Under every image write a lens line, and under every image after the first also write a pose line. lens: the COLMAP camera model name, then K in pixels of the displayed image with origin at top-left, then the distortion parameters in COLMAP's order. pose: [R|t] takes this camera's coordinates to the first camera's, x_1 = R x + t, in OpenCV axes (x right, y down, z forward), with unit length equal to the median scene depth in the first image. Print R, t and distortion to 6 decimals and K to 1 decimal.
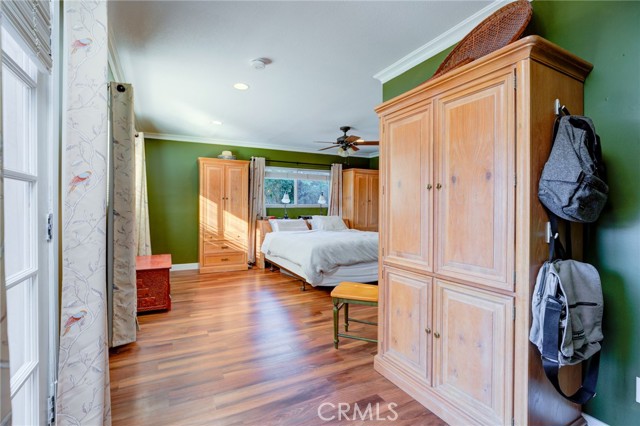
lens RADIAL K [[291.7, 0, 323.5], [0, 291.7, 210.6], [0, 0, 1]] dist [-0.015328, 0.003556]
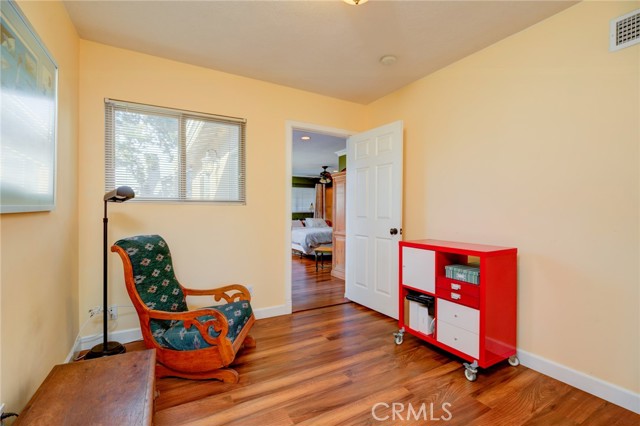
lens RADIAL K [[291.7, 0, 318.8], [0, 291.7, 214.3], [0, 0, 1]] dist [-0.015328, 0.003556]
pose [[0.999893, 0.000870, 0.014585, 0.011687], [-0.000822, 0.999994, -0.003293, 0.002596], [-0.014588, 0.003281, 0.999888, -0.642832]]
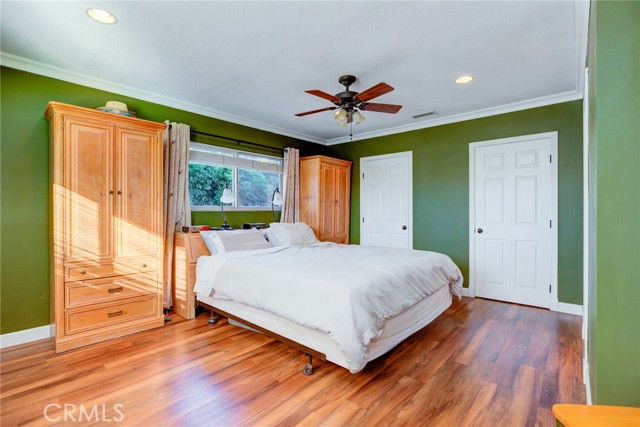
lens RADIAL K [[291.7, 0, 313.6], [0, 291.7, 215.7], [0, 0, 1]] dist [-0.015328, 0.003556]
pose [[0.943610, -0.009015, 0.330936, -0.176727], [0.009196, 0.999957, 0.001019, 0.001238], [-0.330931, 0.002082, 0.943652, 0.404988]]
